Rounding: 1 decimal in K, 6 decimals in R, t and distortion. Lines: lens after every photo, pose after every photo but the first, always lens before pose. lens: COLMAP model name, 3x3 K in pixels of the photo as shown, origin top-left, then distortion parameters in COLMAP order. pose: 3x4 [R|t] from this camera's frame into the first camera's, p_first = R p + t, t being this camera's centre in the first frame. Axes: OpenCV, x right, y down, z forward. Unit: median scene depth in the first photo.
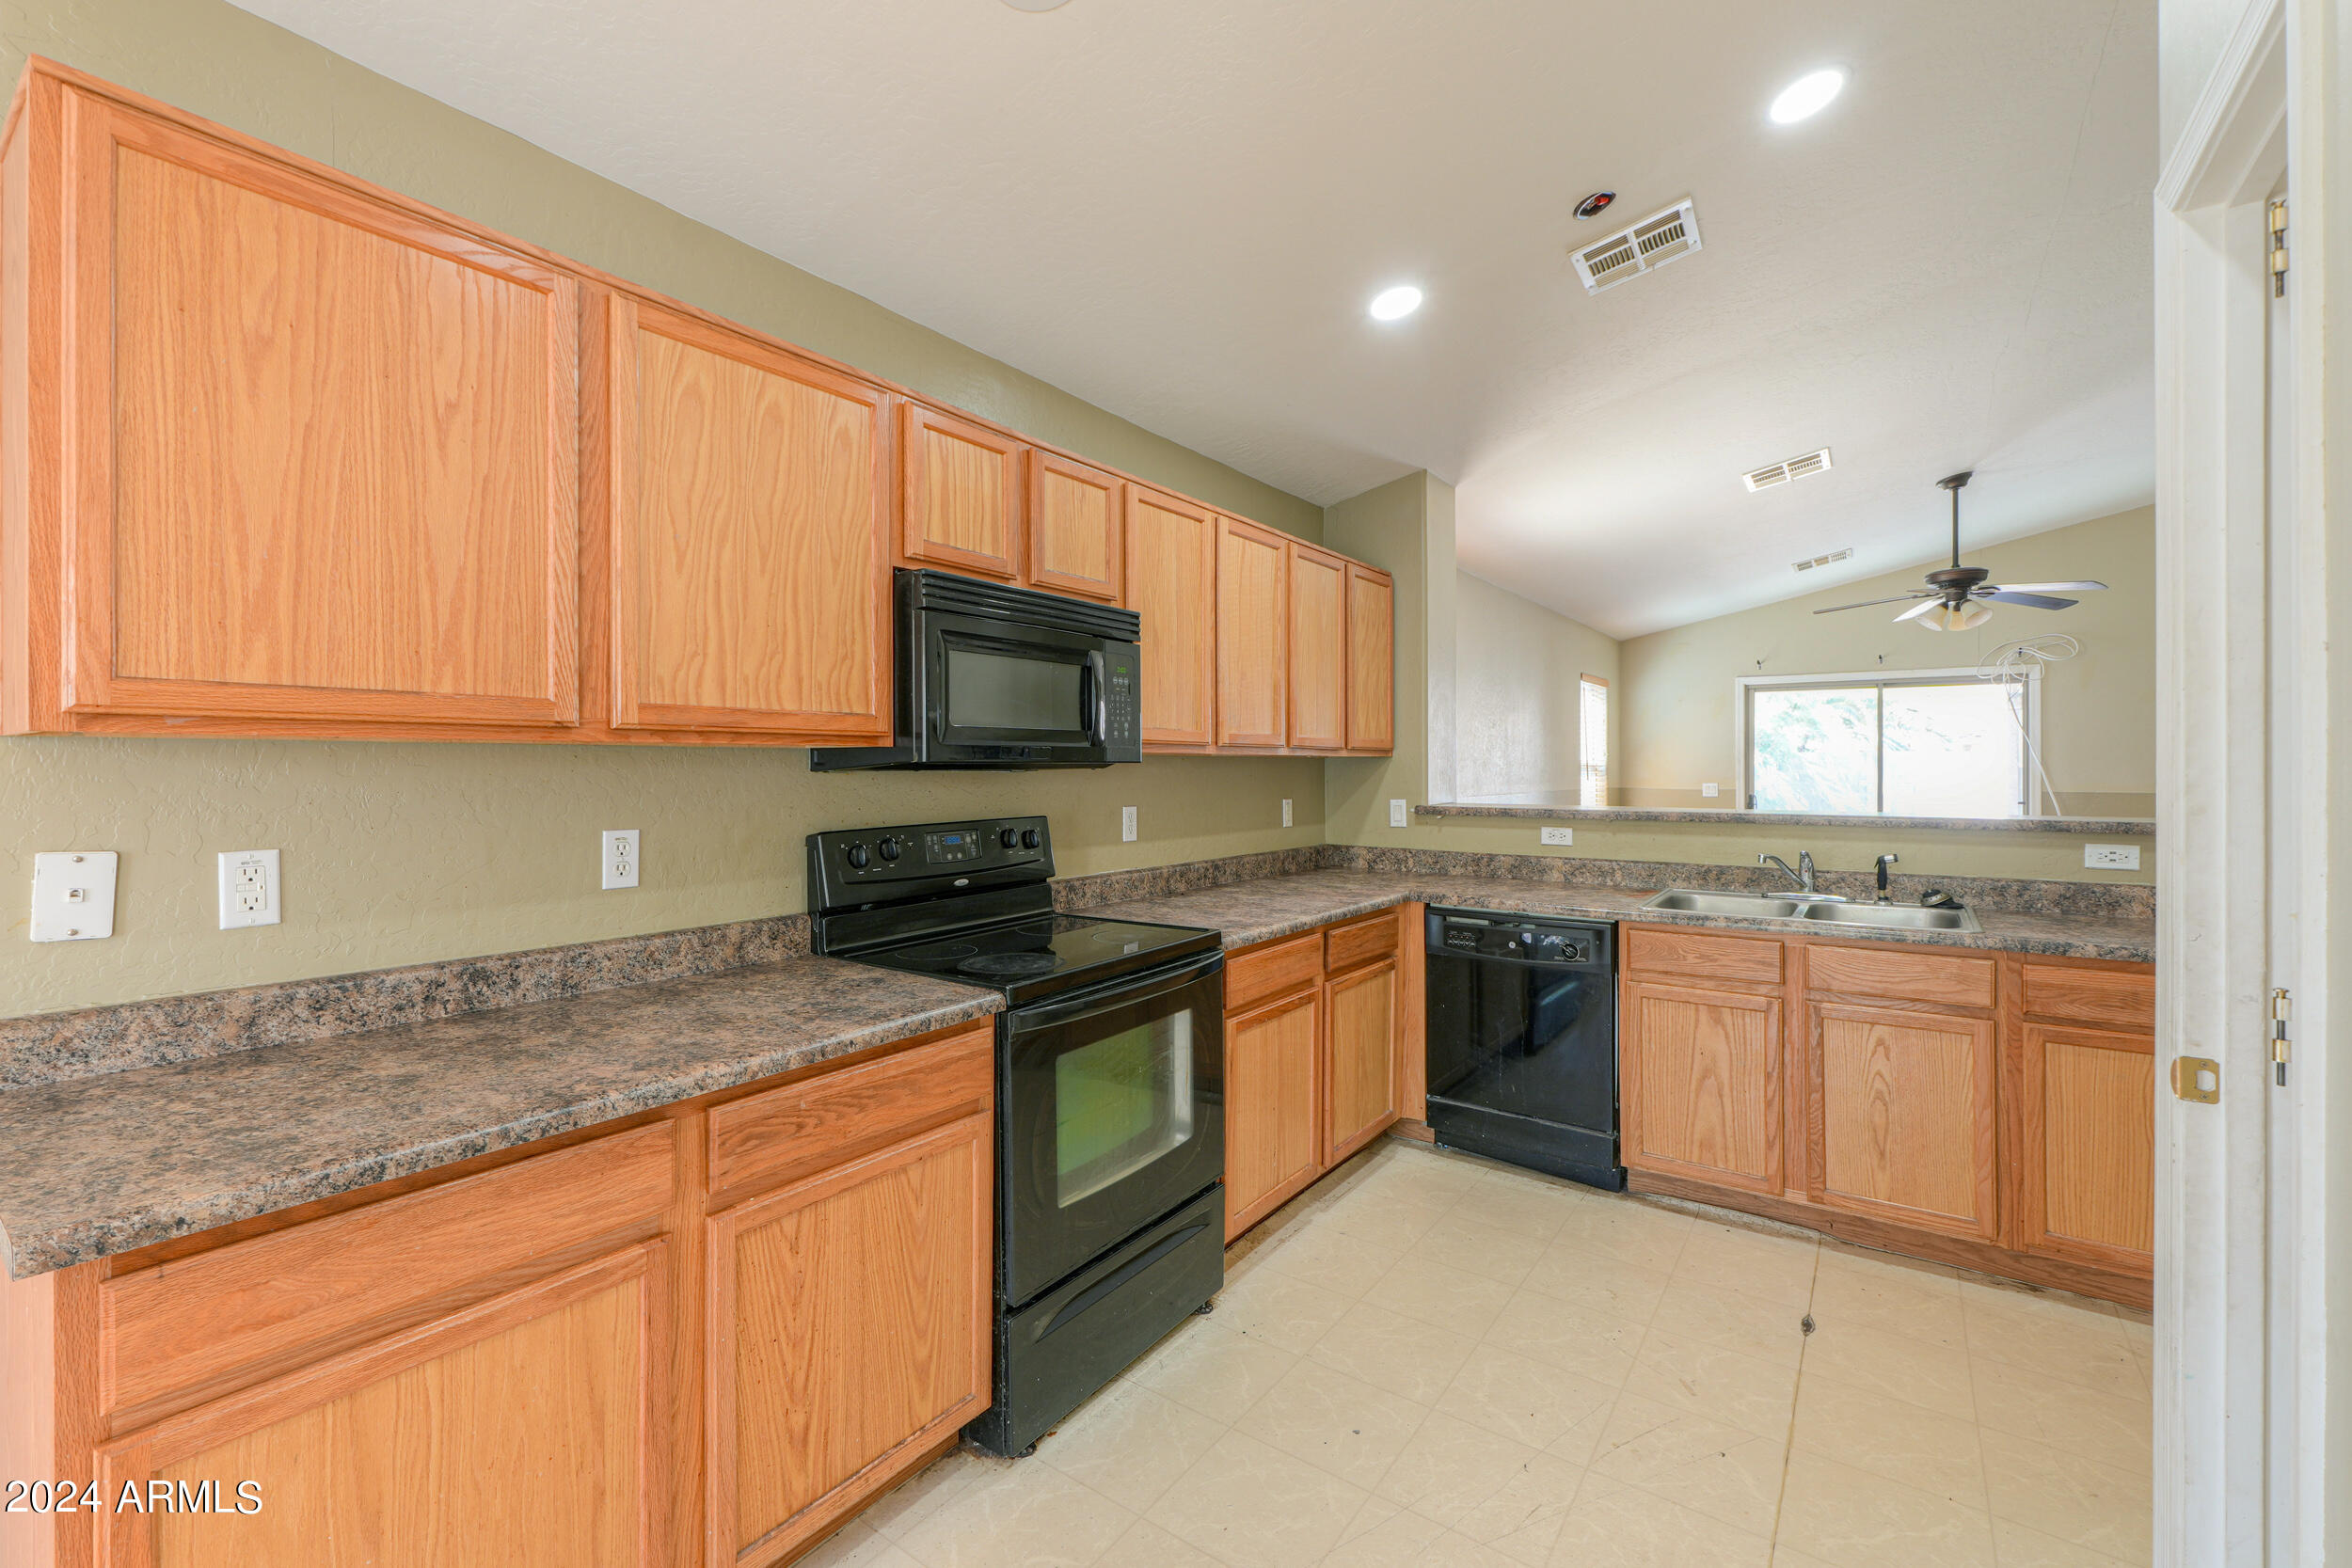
lens RADIAL K [[994.6, 0, 1133.2], [0, 994.6, 765.9], [0, 0, 1]] dist [-0.006100, 0.000403]
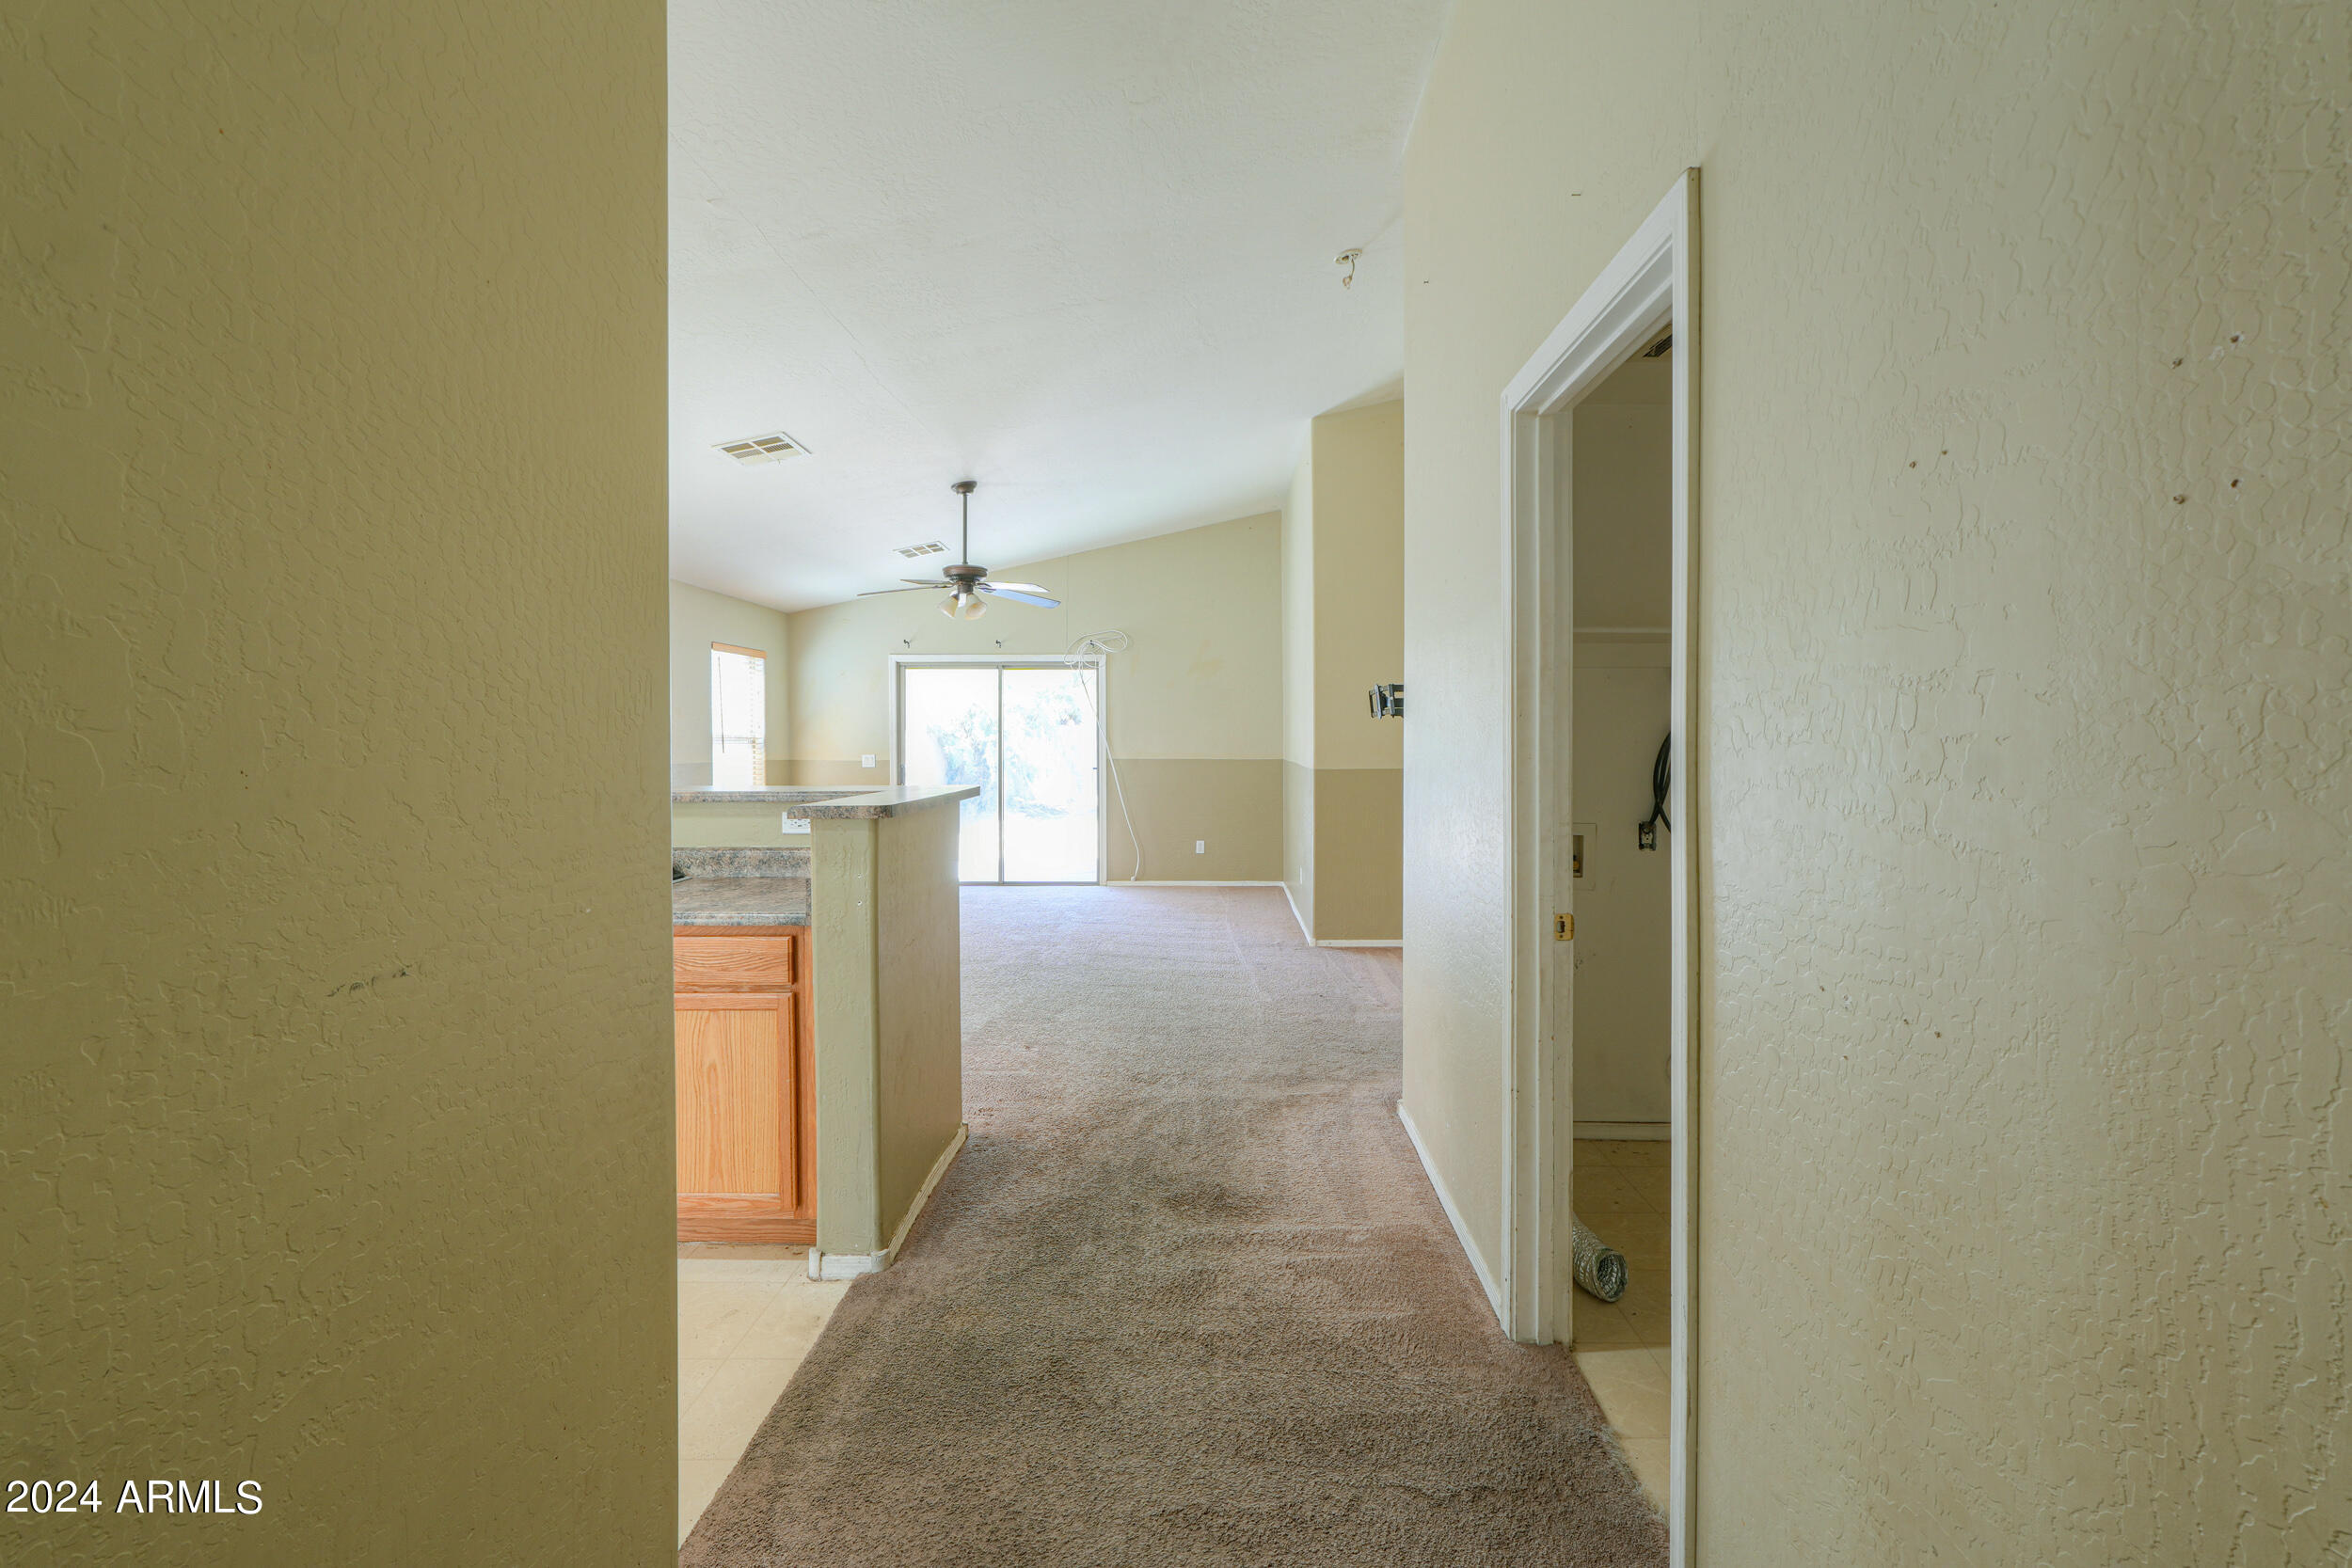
lens RADIAL K [[994.6, 0, 1180.6], [0, 994.6, 753.4], [0, 0, 1]] dist [-0.006100, 0.000403]
pose [[0.808351, -0.010957, 0.588599, 0.646179], [0.001171, 0.999855, 0.017005, -0.003076], [-0.588700, -0.013057, 0.808246, -0.127395]]
